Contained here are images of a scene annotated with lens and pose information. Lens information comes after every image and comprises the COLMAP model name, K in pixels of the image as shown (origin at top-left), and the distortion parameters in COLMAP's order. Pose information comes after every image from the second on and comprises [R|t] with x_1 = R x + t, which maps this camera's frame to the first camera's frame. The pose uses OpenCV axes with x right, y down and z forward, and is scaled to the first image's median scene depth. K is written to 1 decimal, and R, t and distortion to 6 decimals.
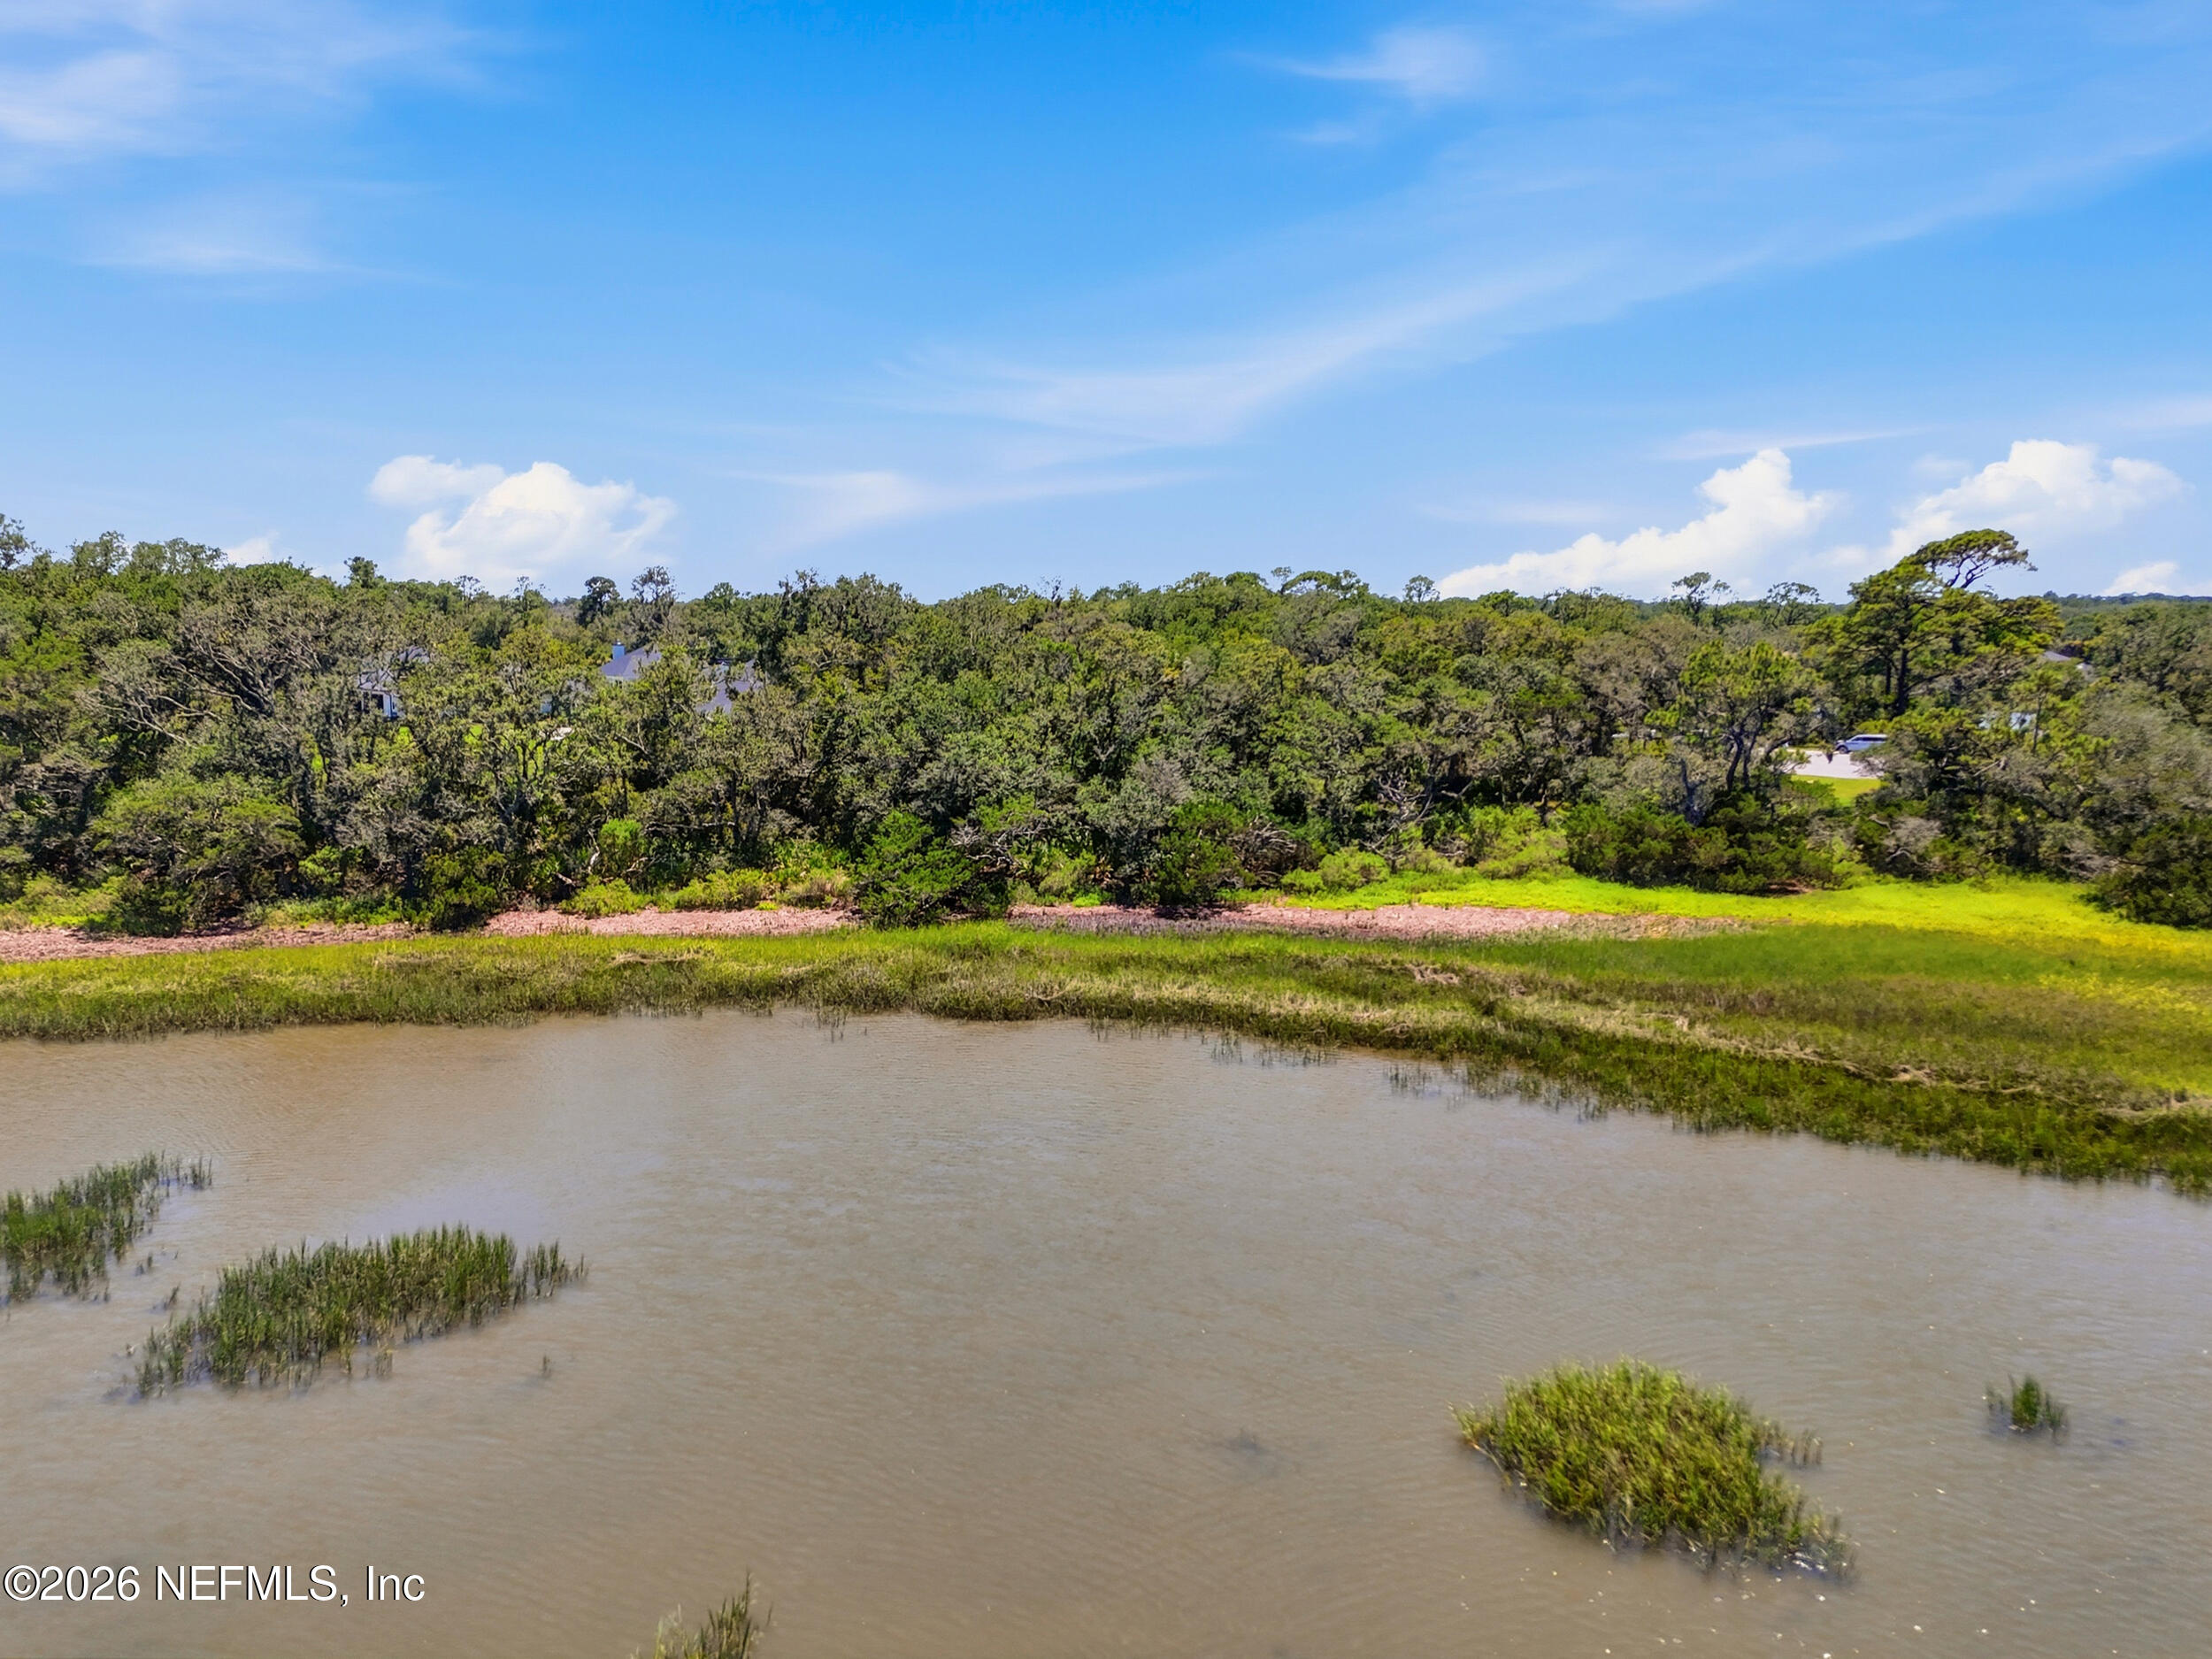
lens RADIAL K [[1822.8, 0, 1106.0], [0, 1822.8, 829.5], [0, 0, 1]] dist [0.084135, -0.206765]
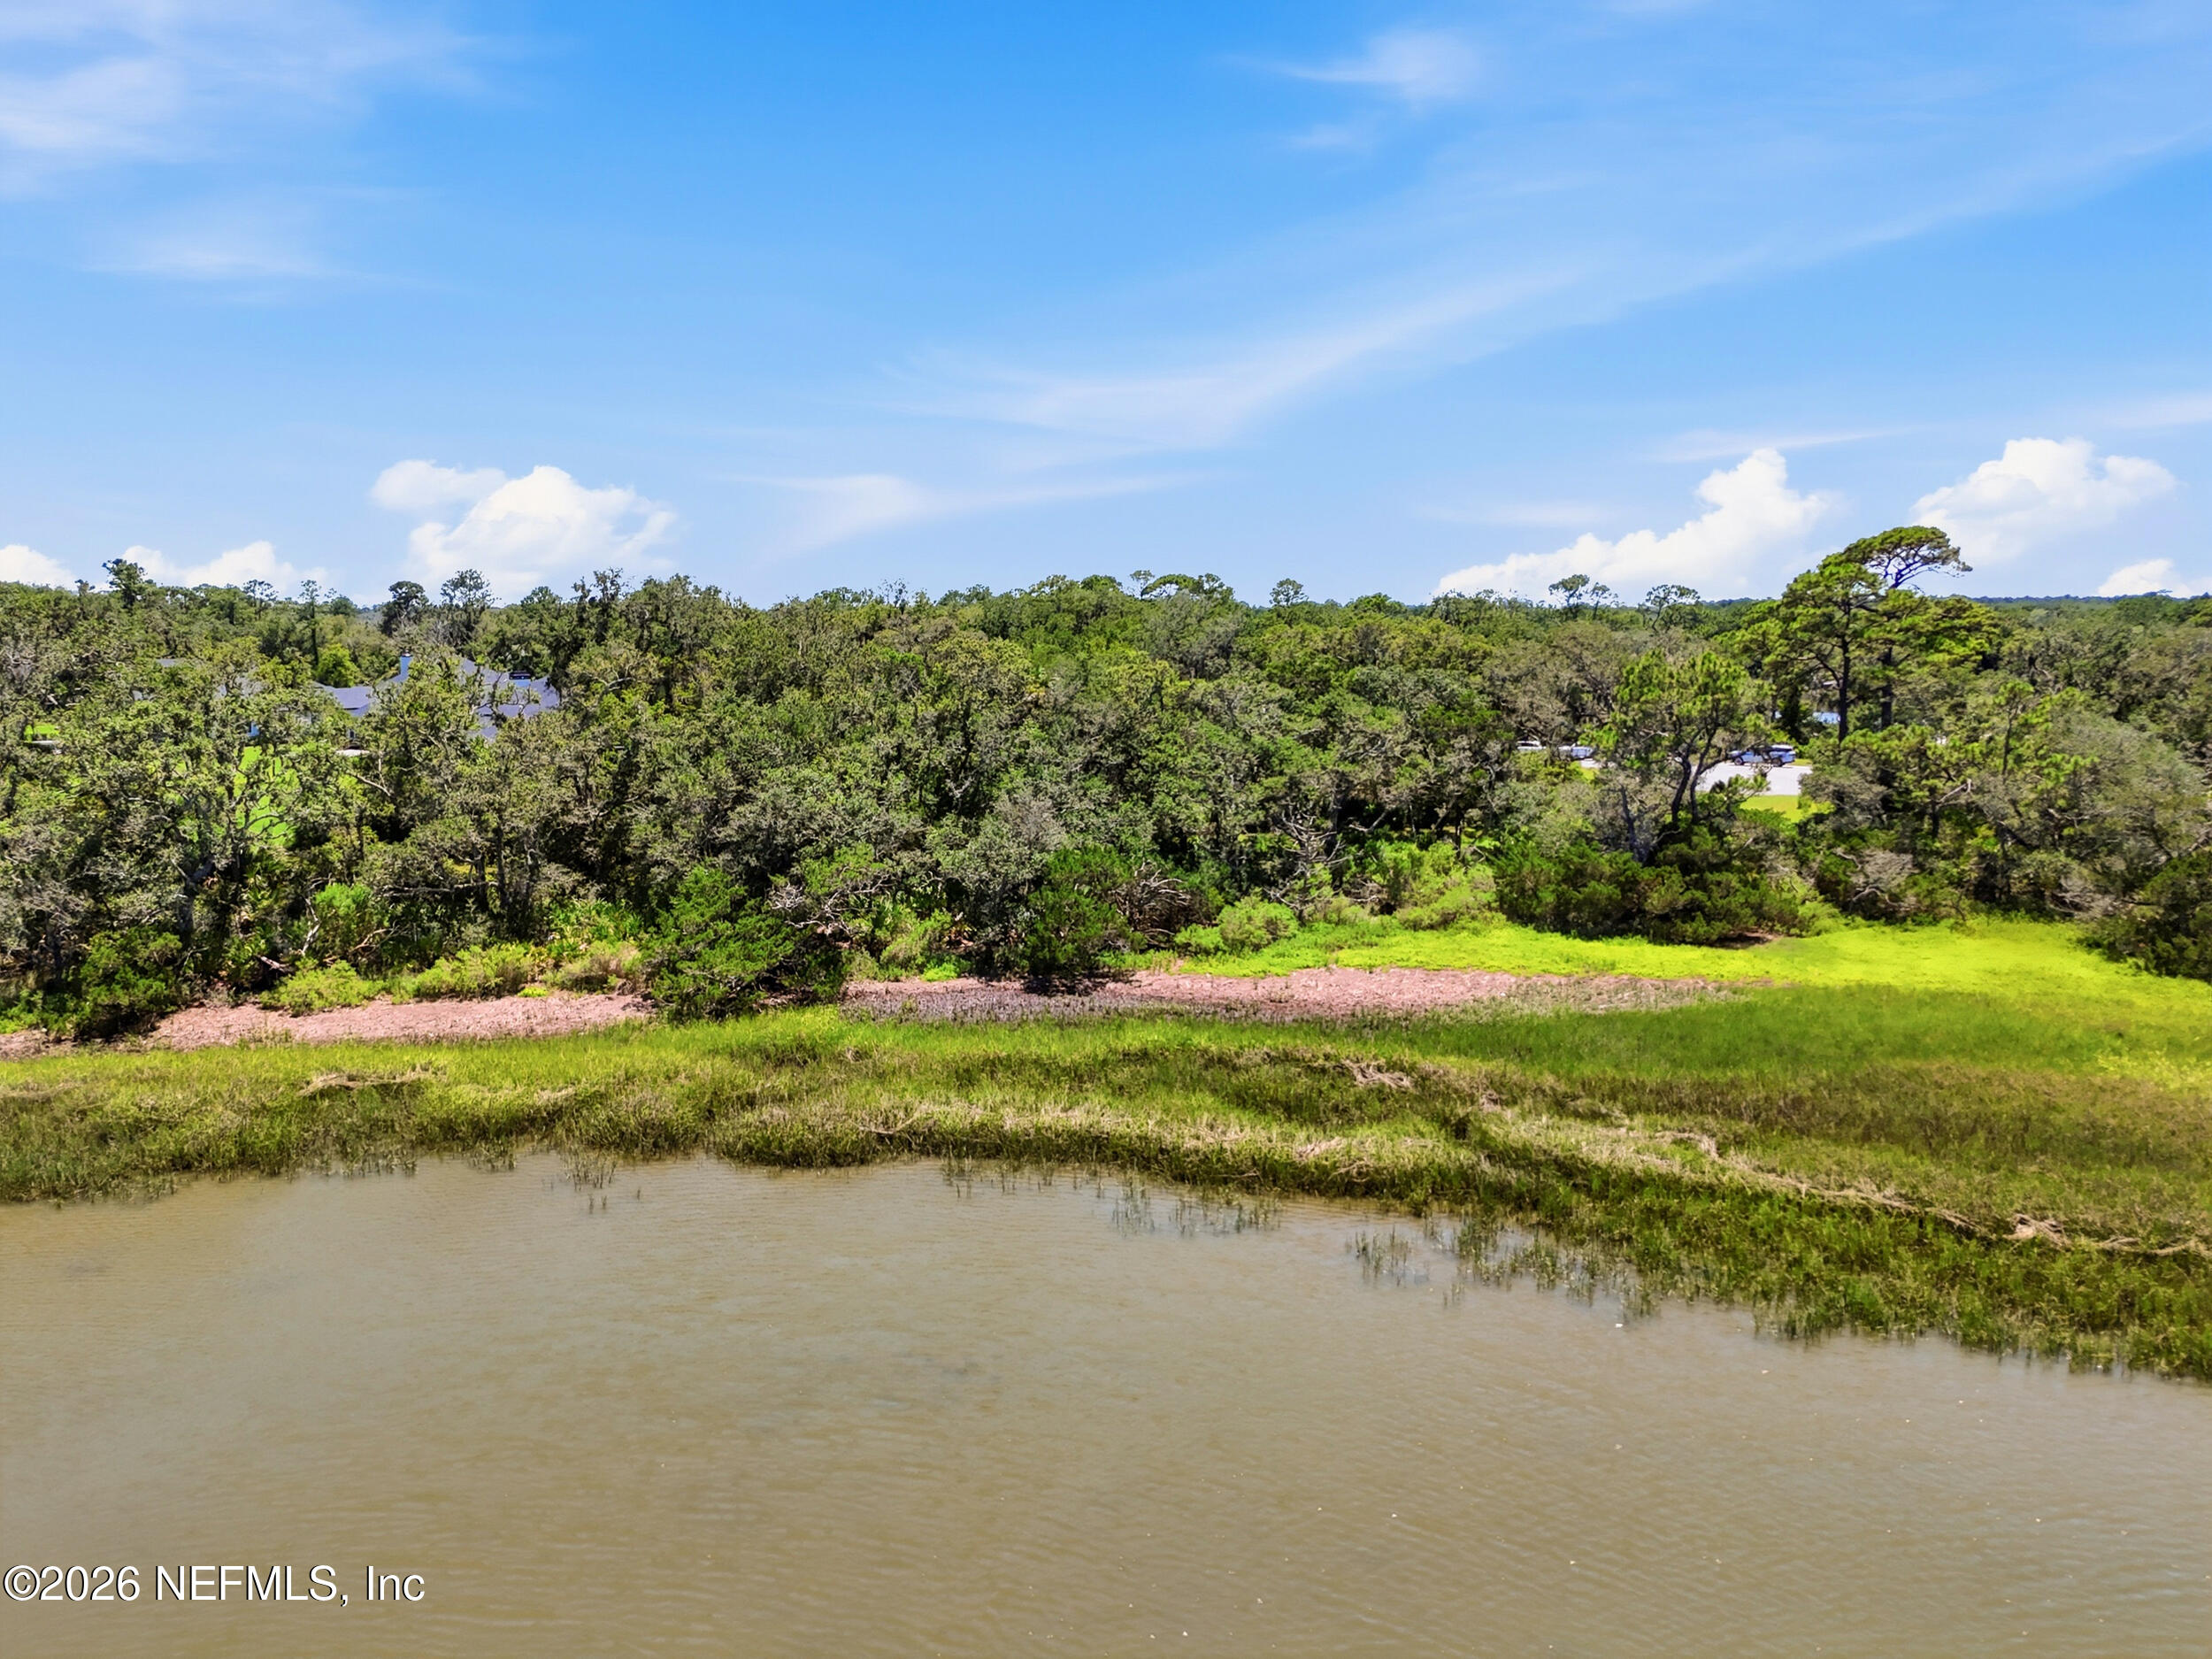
lens RADIAL K [[1501.7, 0, 1106.0], [0, 1501.7, 829.5], [0, 0, 1]] dist [0.047482, -0.067564]
pose [[0.994996, -0.016441, 0.098553, -0.001914], [0.014232, 0.999632, 0.023076, -0.039207], [-0.098897, -0.021558, 0.994864, 0.318933]]
